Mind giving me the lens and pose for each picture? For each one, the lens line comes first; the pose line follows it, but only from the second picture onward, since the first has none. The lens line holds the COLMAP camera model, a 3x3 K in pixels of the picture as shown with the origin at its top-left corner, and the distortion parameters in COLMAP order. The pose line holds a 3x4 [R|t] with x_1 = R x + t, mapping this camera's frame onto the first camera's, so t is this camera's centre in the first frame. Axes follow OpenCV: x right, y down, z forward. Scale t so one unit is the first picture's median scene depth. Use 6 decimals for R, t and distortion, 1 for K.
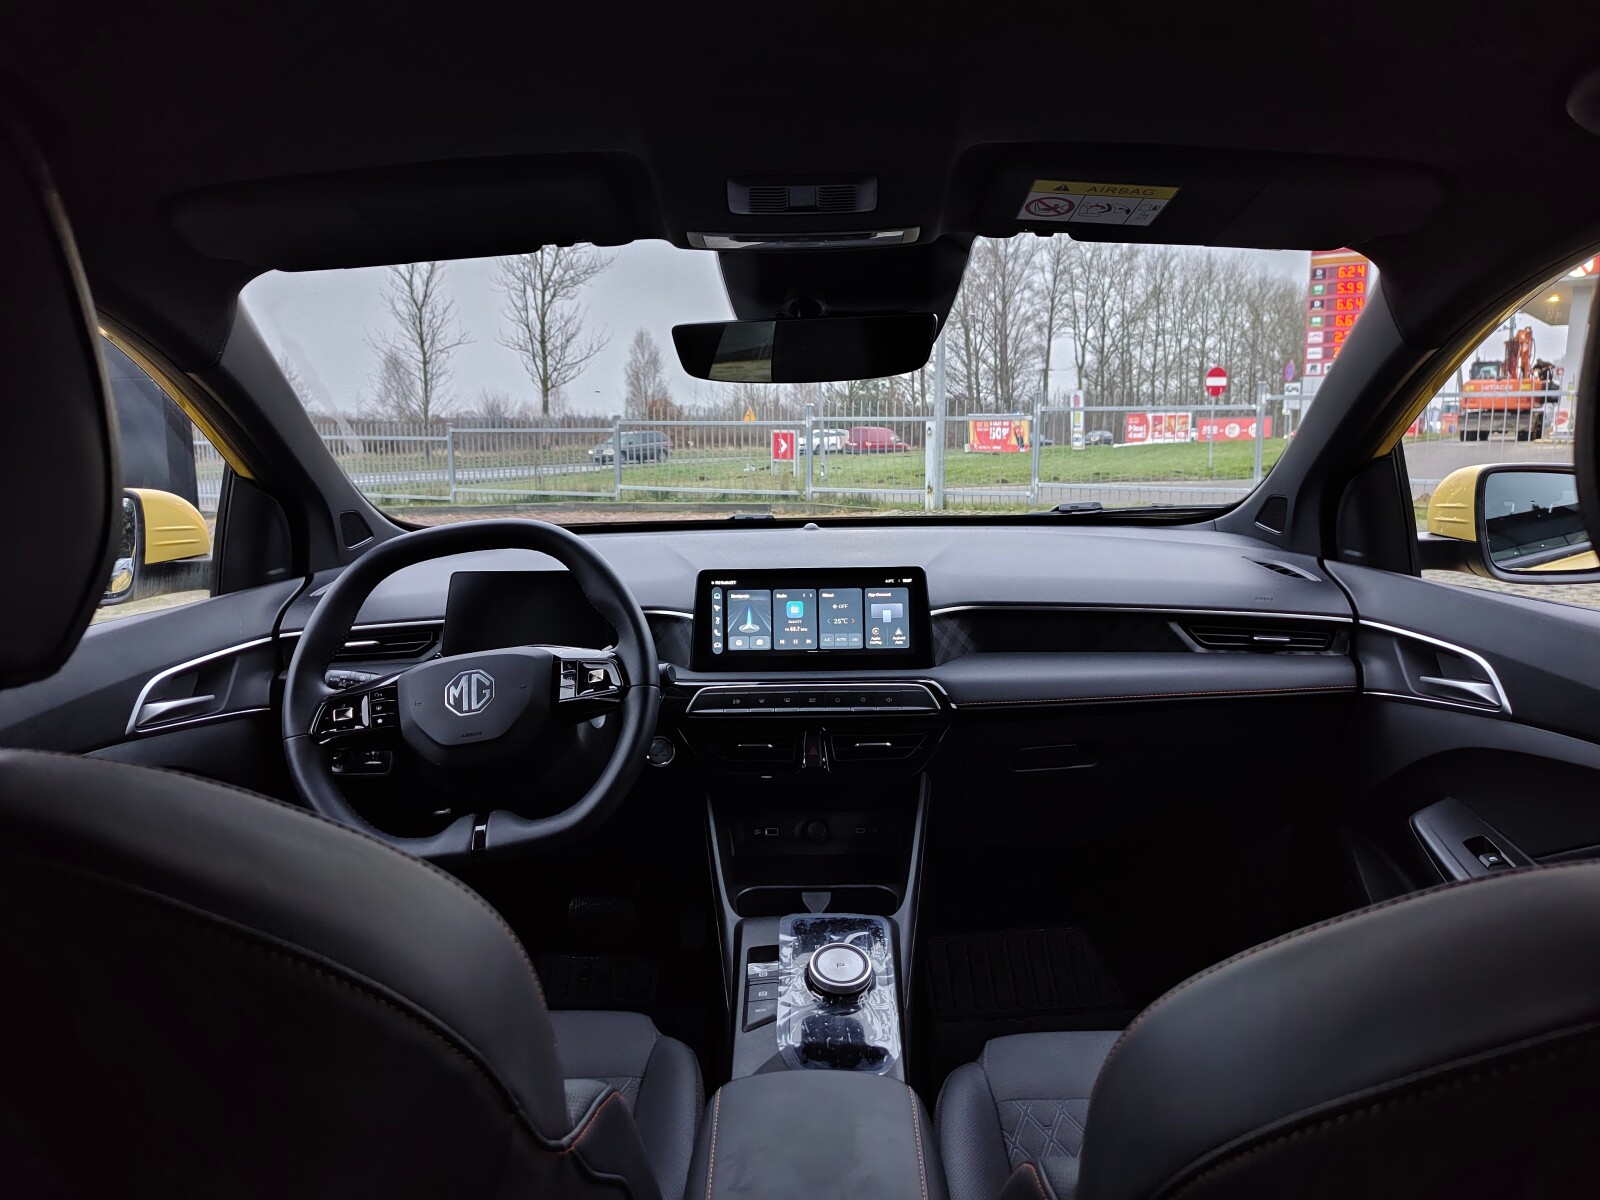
lens RADIAL K [[1097.7, 0, 800.5], [0, 1097.7, 558.0], [0, 0, 1]] dist [0.057279, -0.001114]
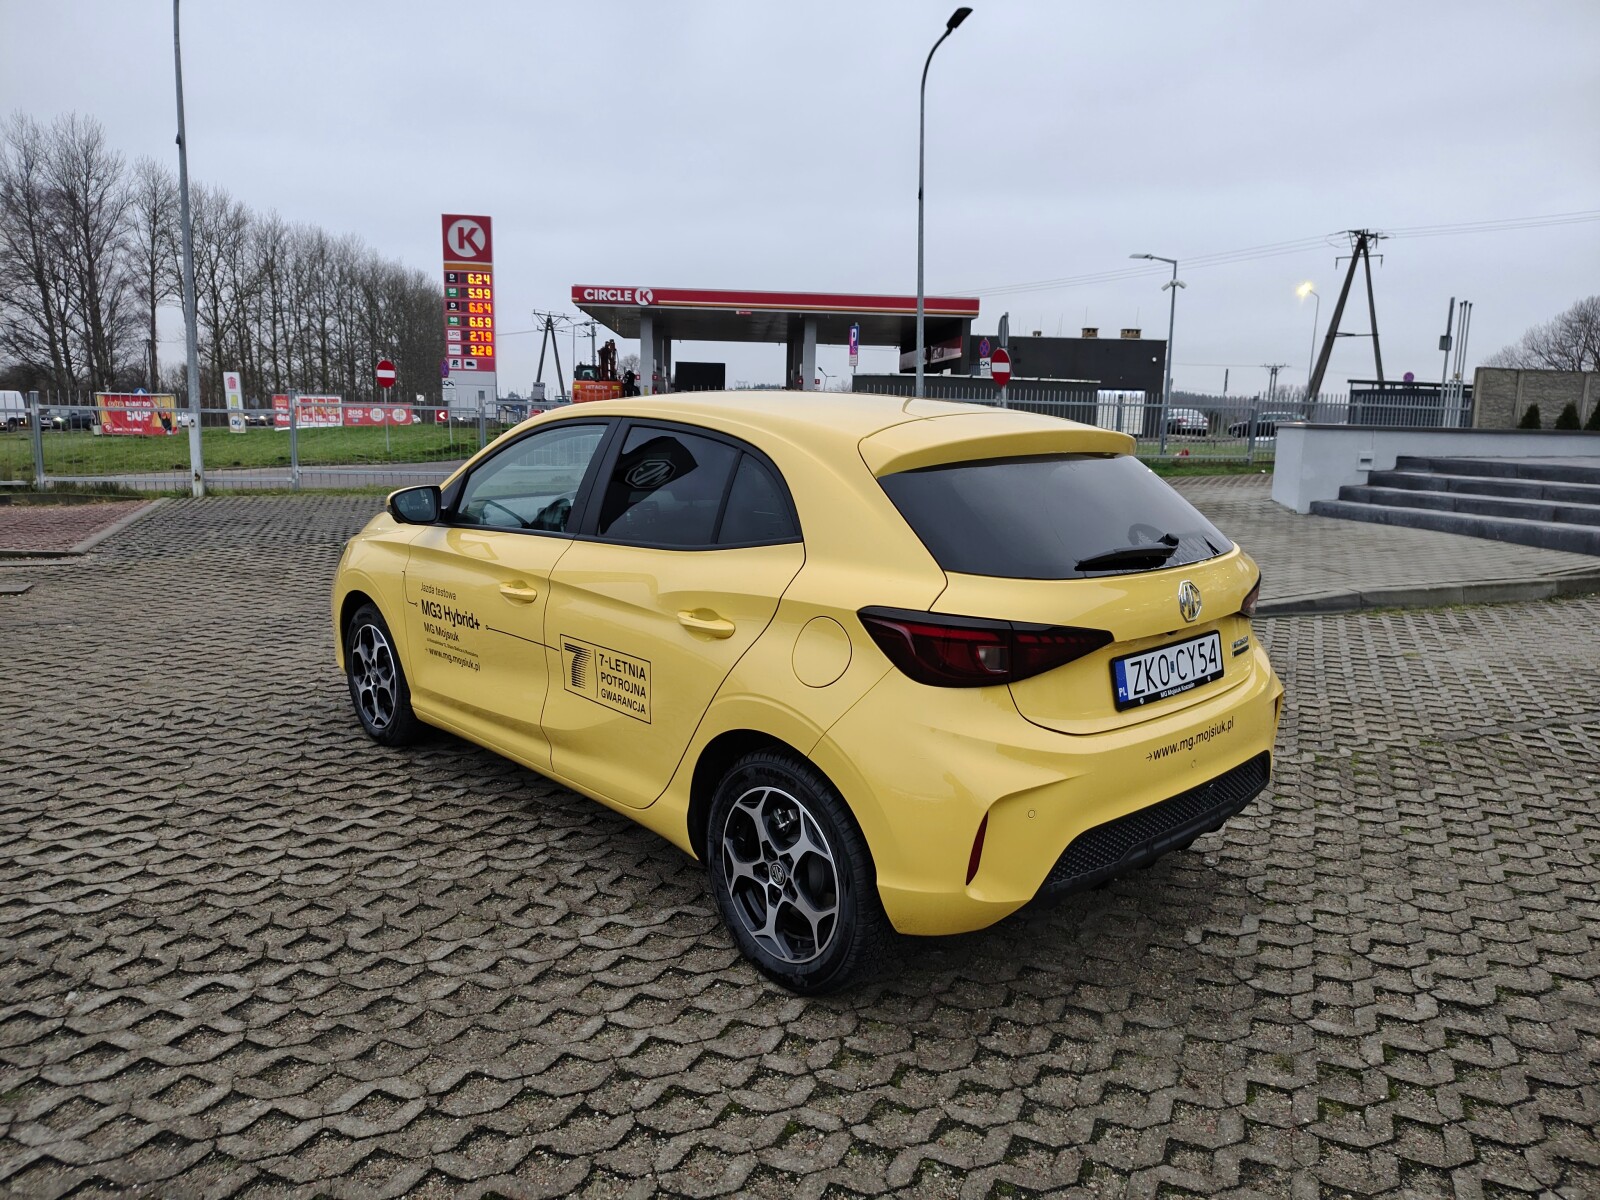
lens RADIAL K [[1110.9, 0, 796.7], [0, 1110.9, 606.1], [0, 0, 1]] dist [0.002718, -0.006452]
pose [[0.730813, -0.100851, 0.675086, -0.090128], [0.060519, 0.994703, 0.083083, 0.003782], [-0.679889, -0.019862, 0.733046, -0.088895]]
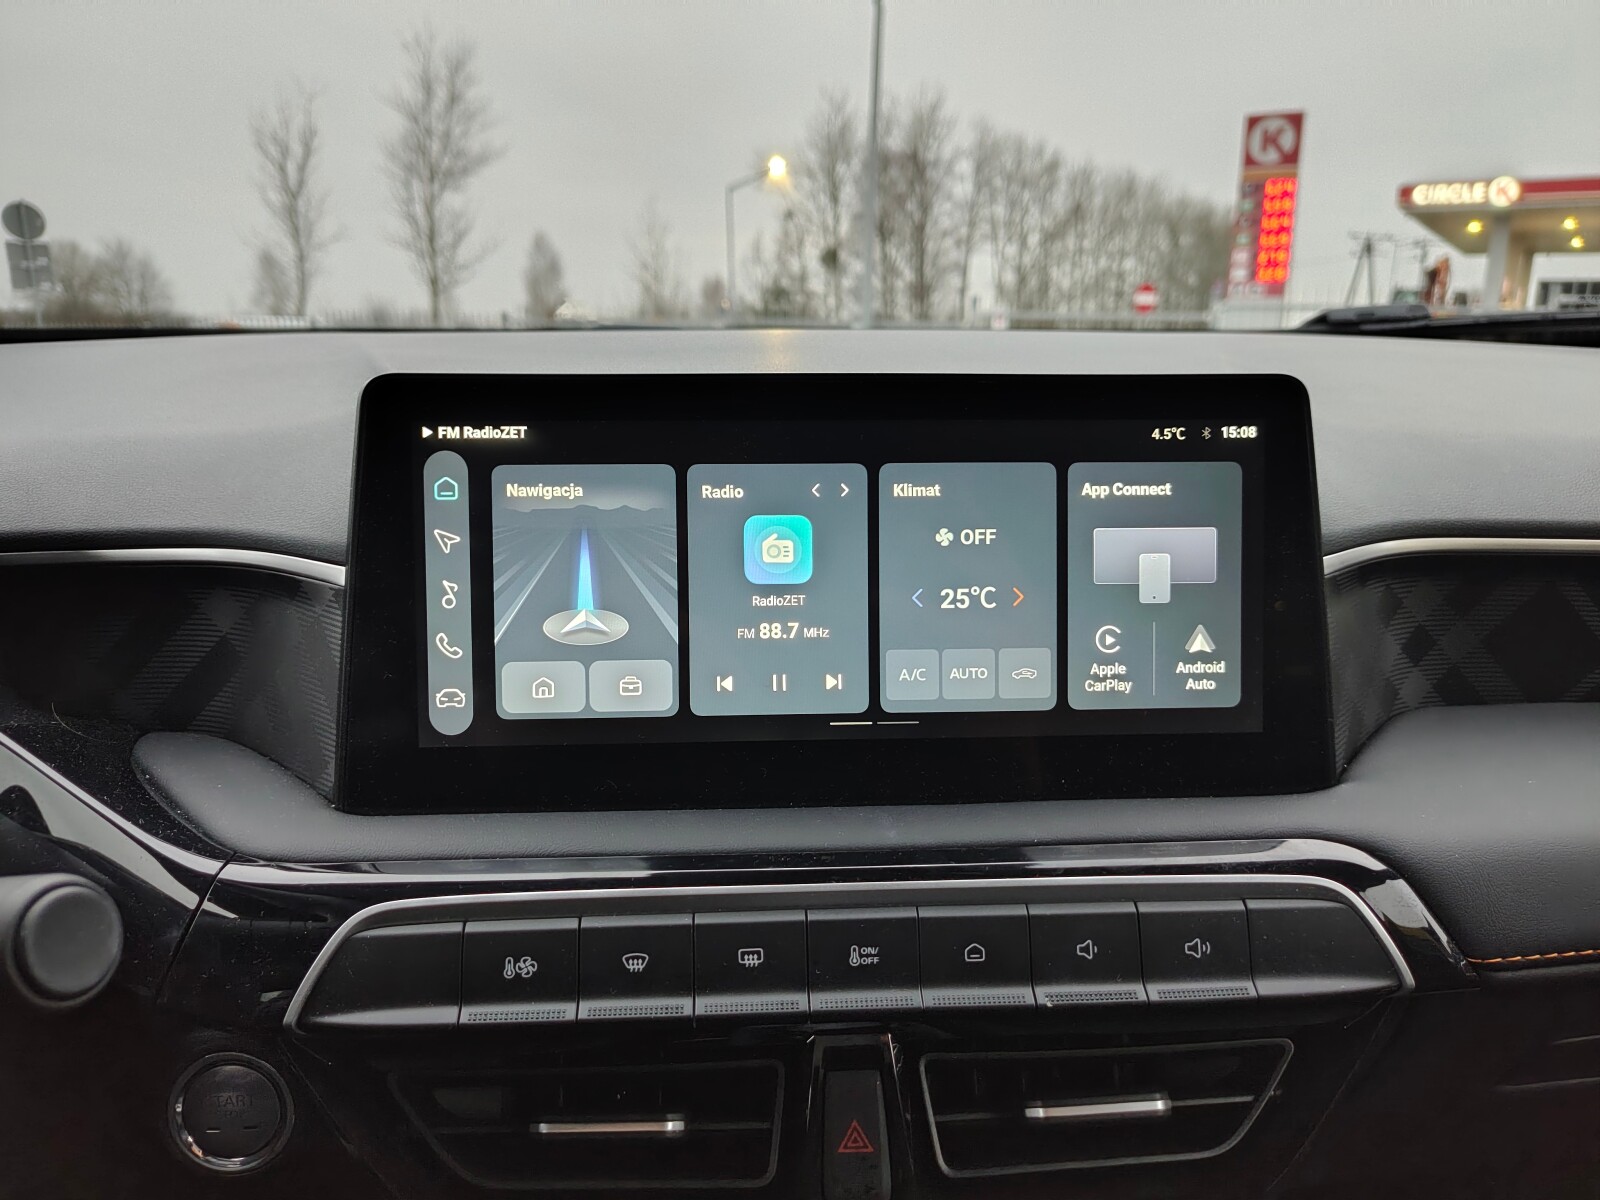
lens RADIAL K [[1110.9, 0, 796.7], [0, 1110.9, 606.1], [0, 0, 1]] dist [0.002718, -0.006452]
pose [[0.996972, 0.001923, 0.077740, -0.000857], [-0.010659, 0.993637, 0.112121, 0.001388], [-0.077030, -0.112610, 0.990649, 0.032822]]
